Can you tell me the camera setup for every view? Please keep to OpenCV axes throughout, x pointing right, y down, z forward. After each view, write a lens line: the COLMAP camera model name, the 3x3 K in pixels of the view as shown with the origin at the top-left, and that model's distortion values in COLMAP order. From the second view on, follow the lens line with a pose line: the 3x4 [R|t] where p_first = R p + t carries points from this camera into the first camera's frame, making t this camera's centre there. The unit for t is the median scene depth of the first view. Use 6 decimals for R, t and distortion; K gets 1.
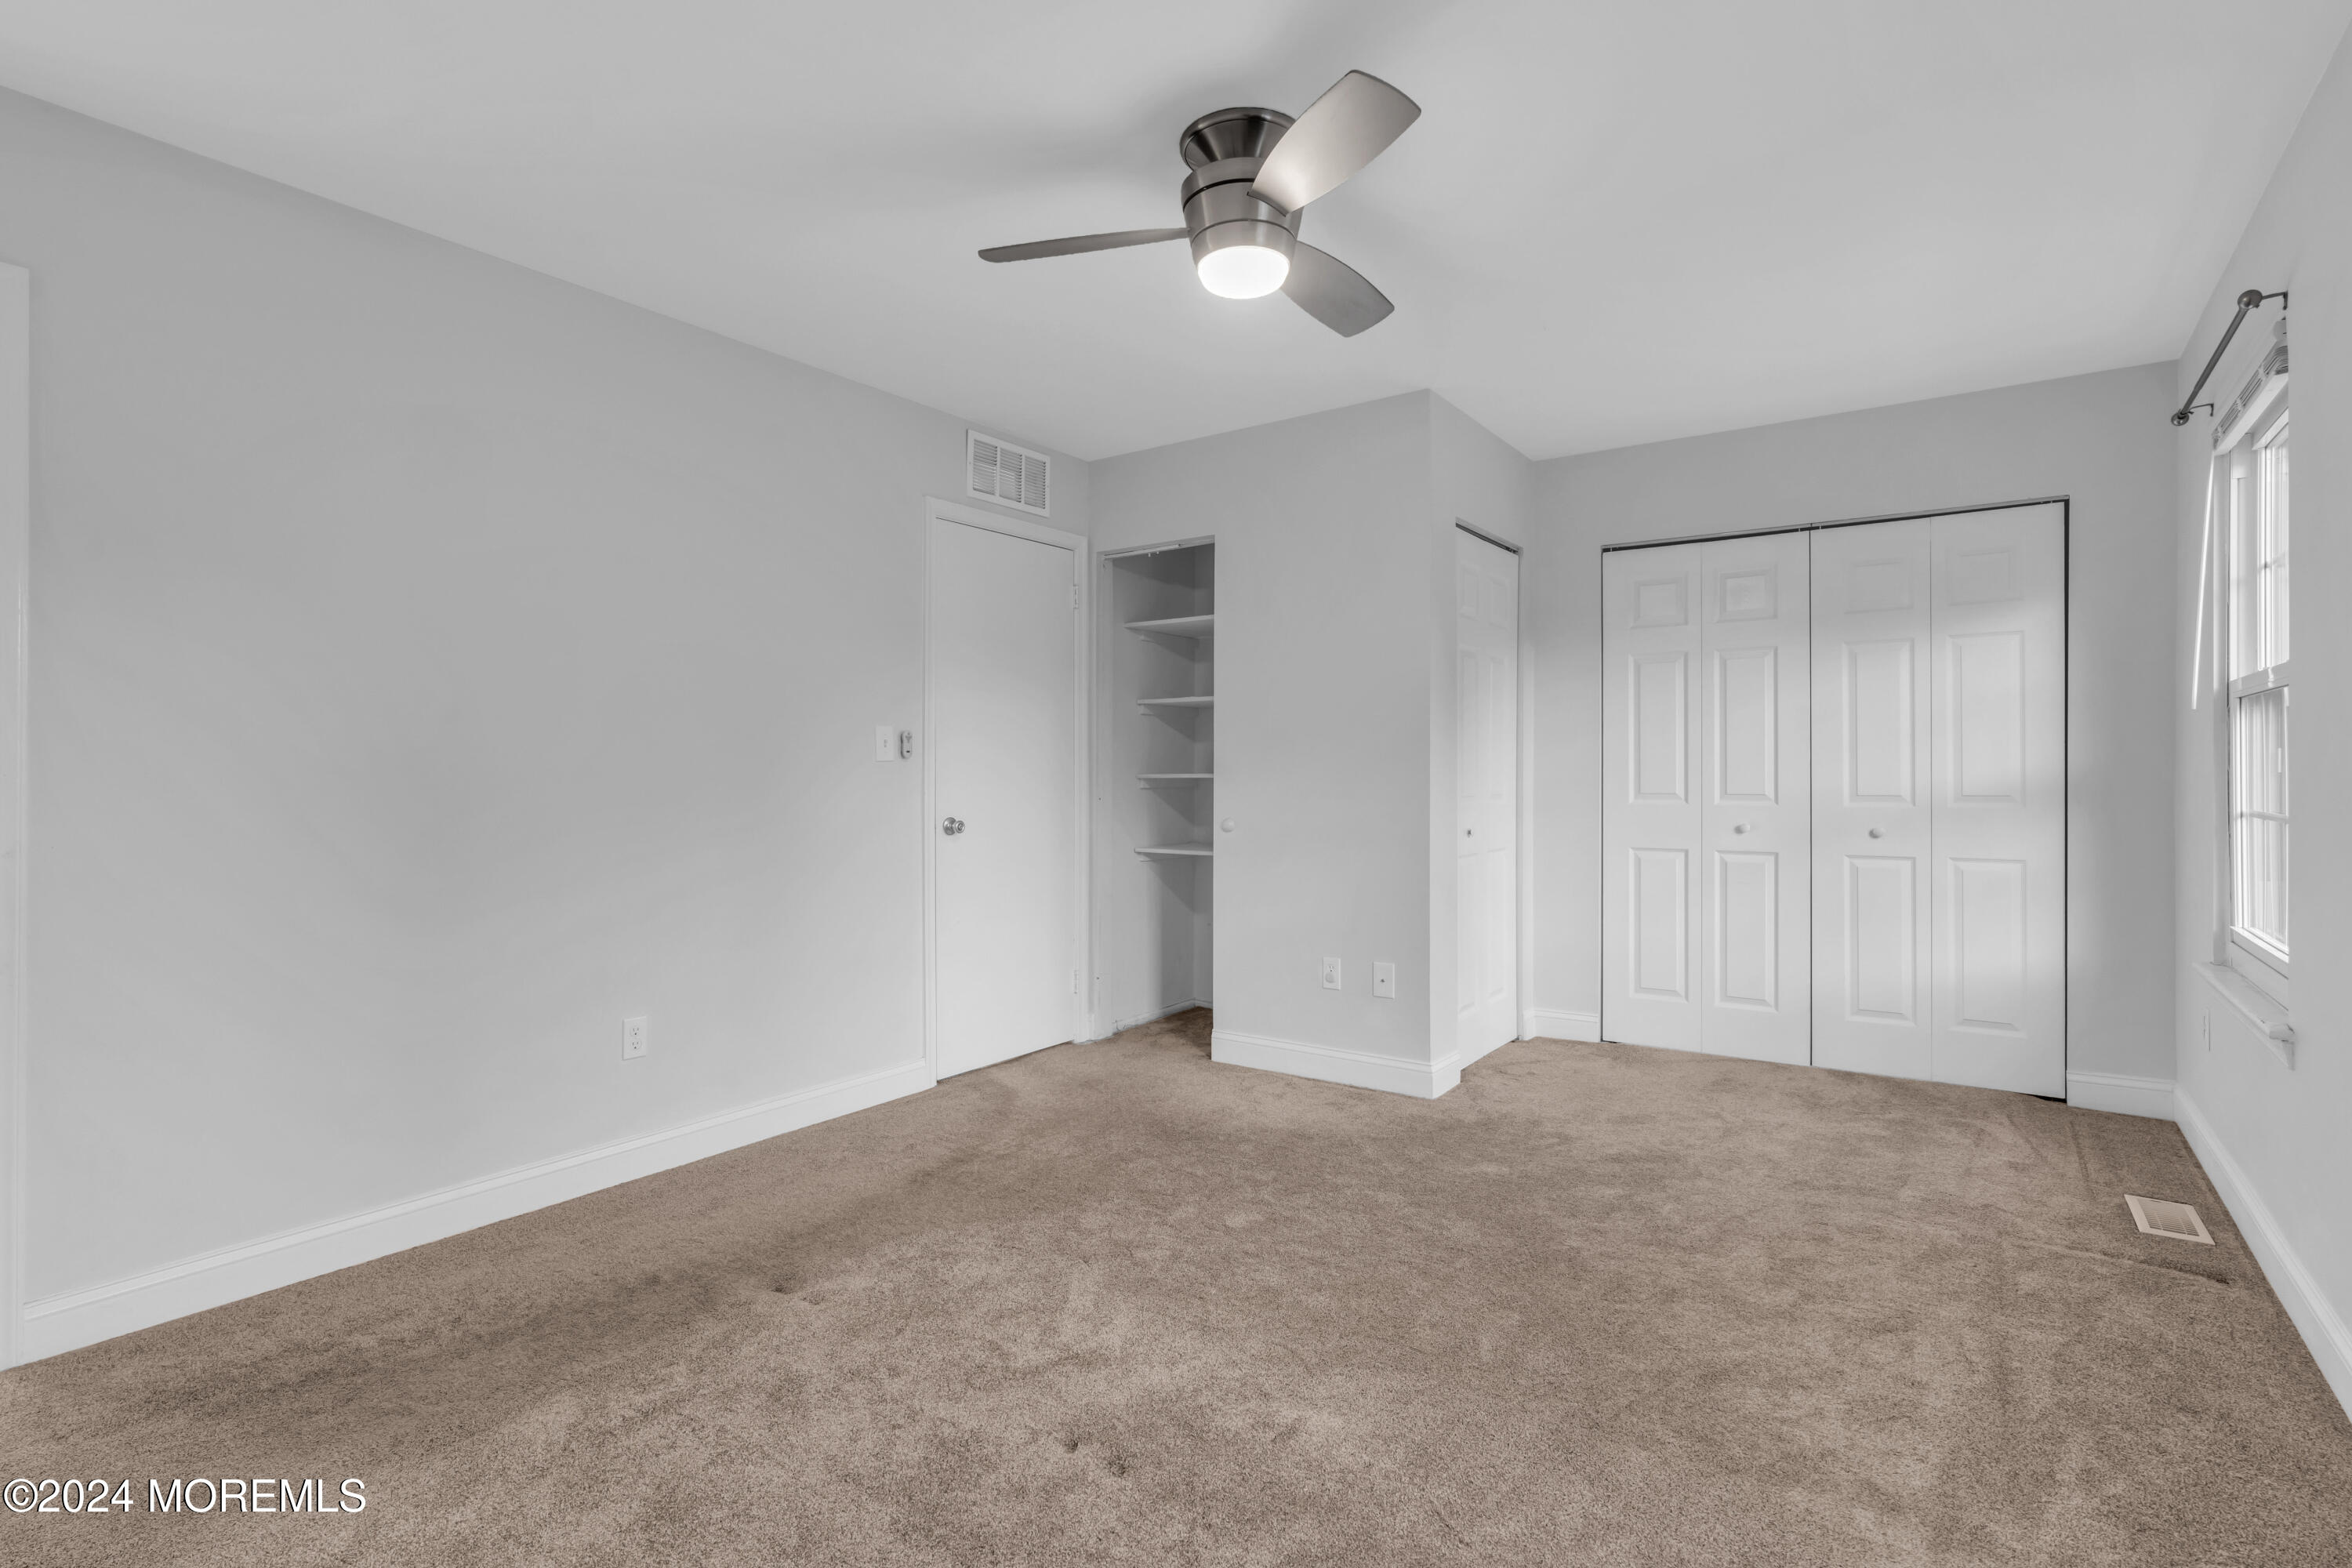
lens RADIAL K [[1100.2, 0, 1165.7], [0, 1100.2, 782.4], [0, 0, 1]] dist [-0.008640, 0.003403]
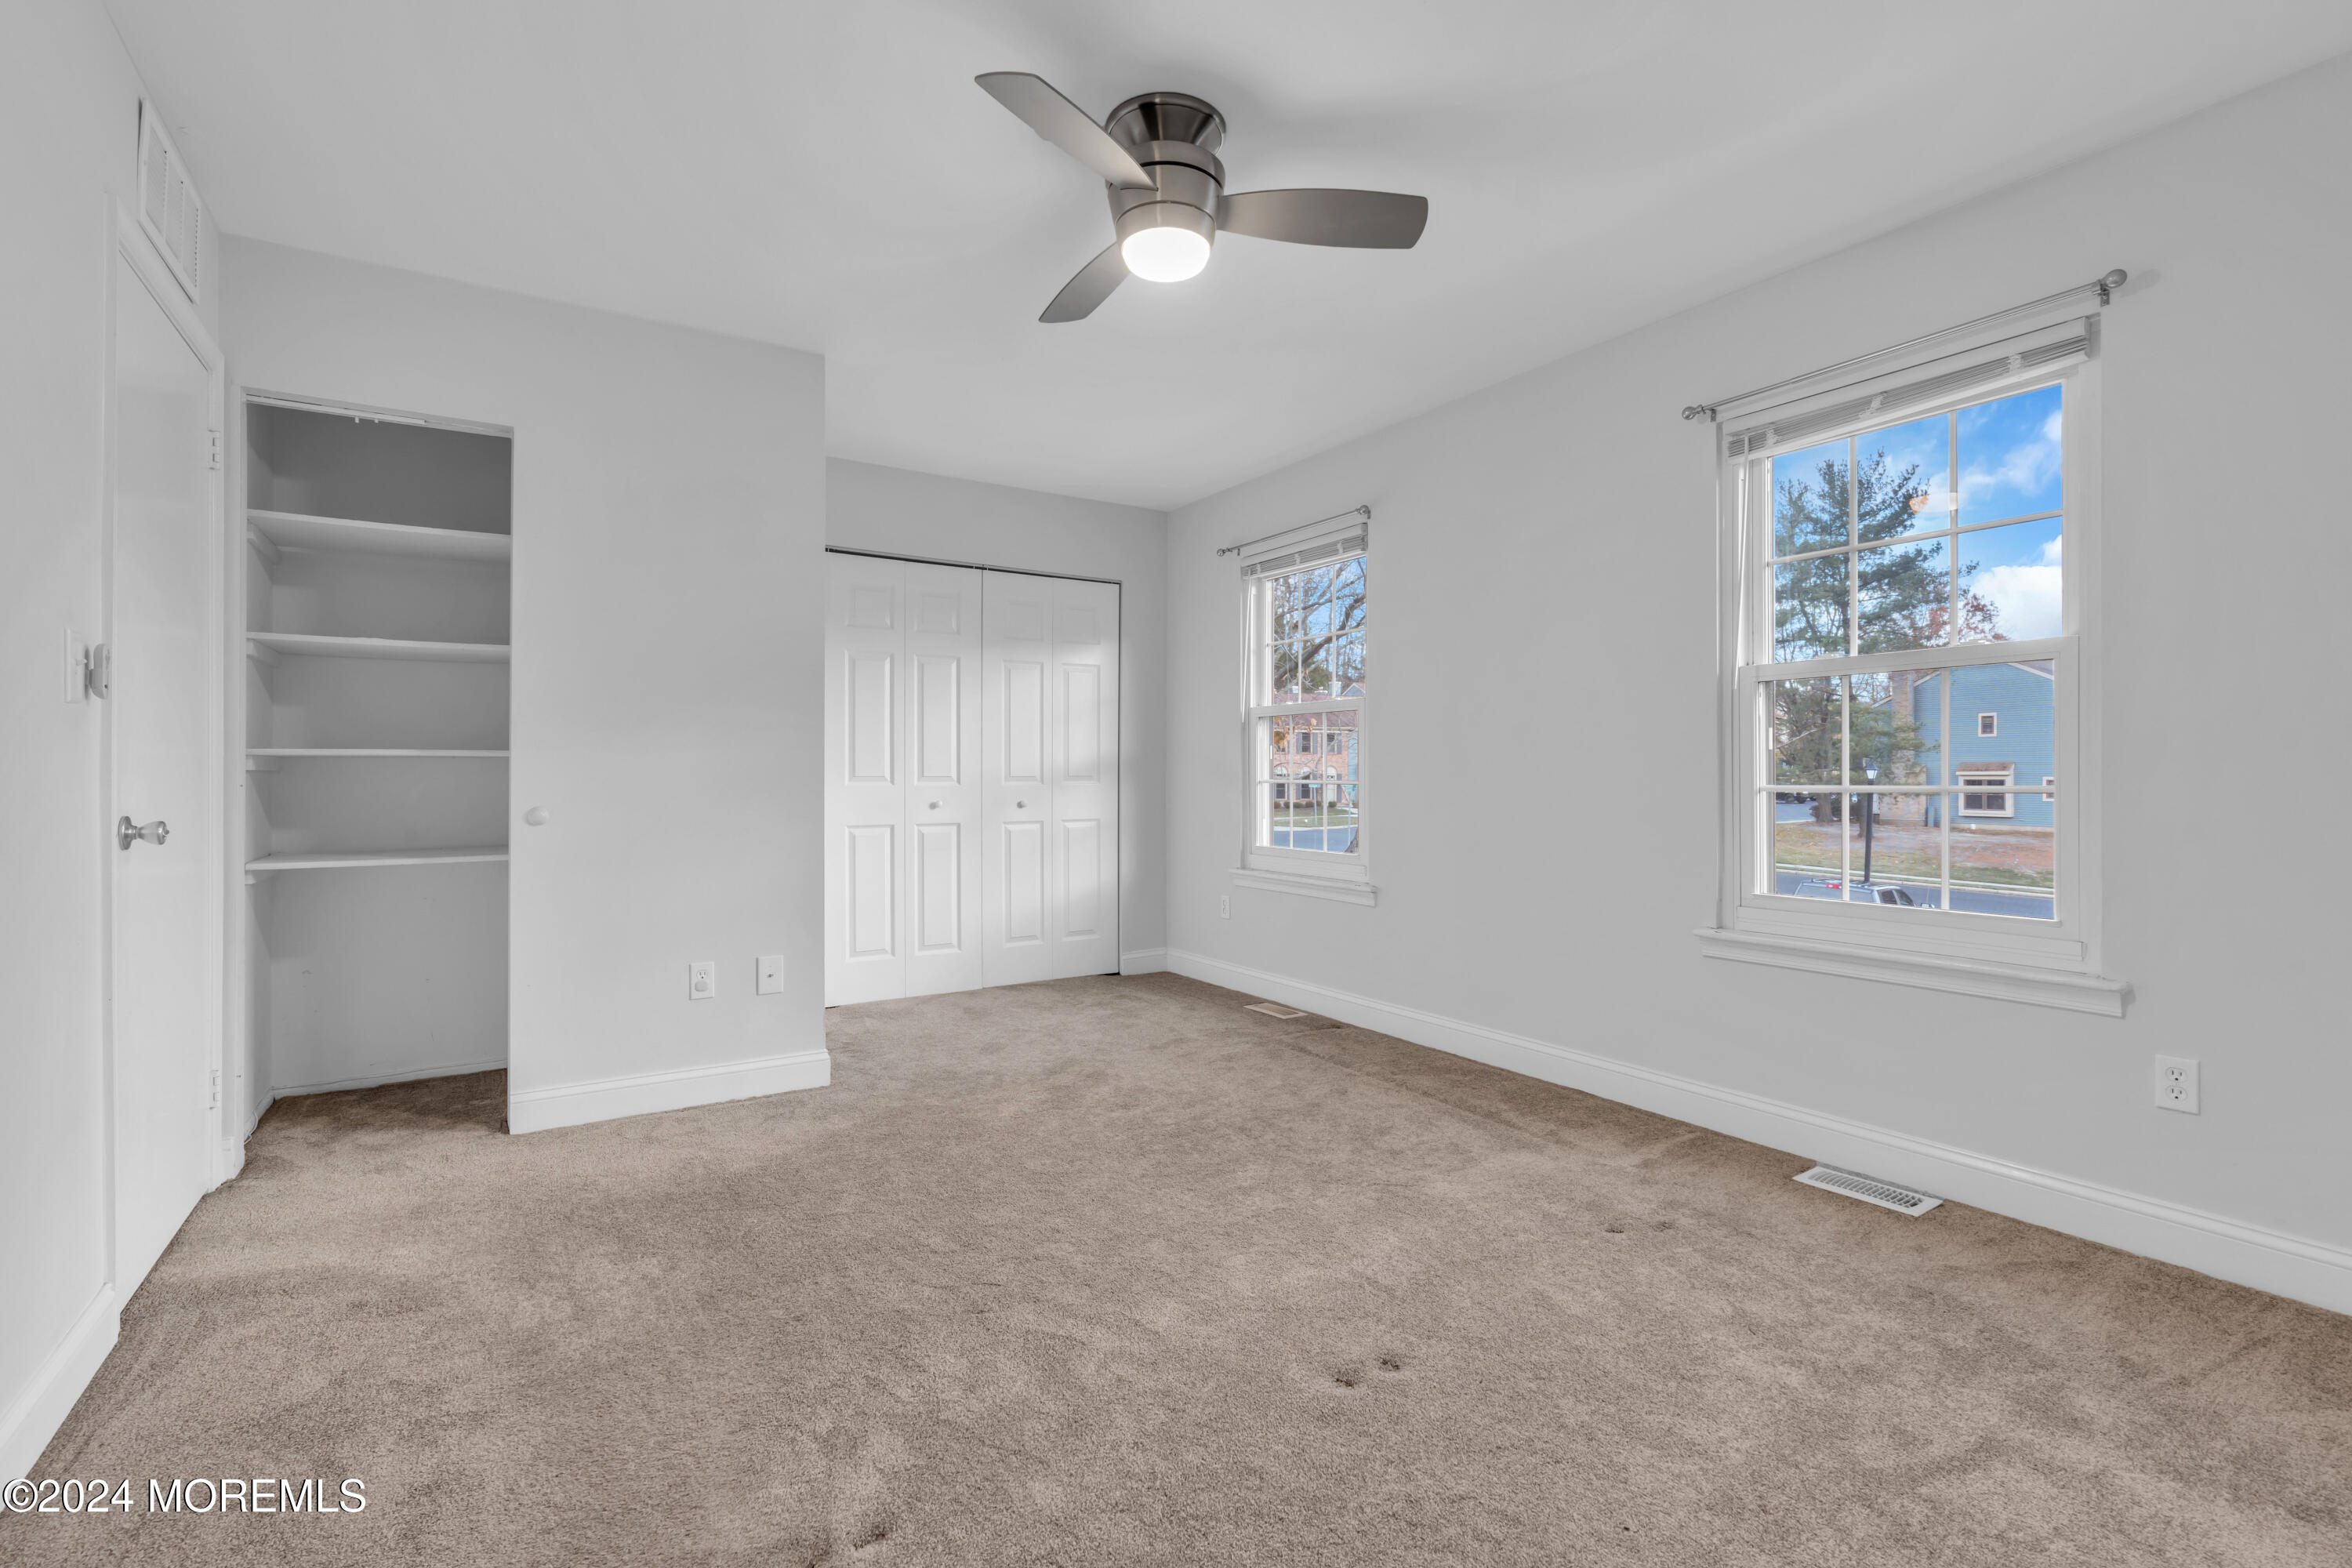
lens RADIAL K [[1053.5, 0, 1155.0], [0, 1053.5, 774.6], [0, 0, 1]] dist [-0.010103, 0.004130]
pose [[0.378549, 0.002769, 0.925577, -0.505470], [0.005848, 0.999968, -0.005383, 0.018564], [-0.925563, 0.007450, 0.378521, 0.371676]]
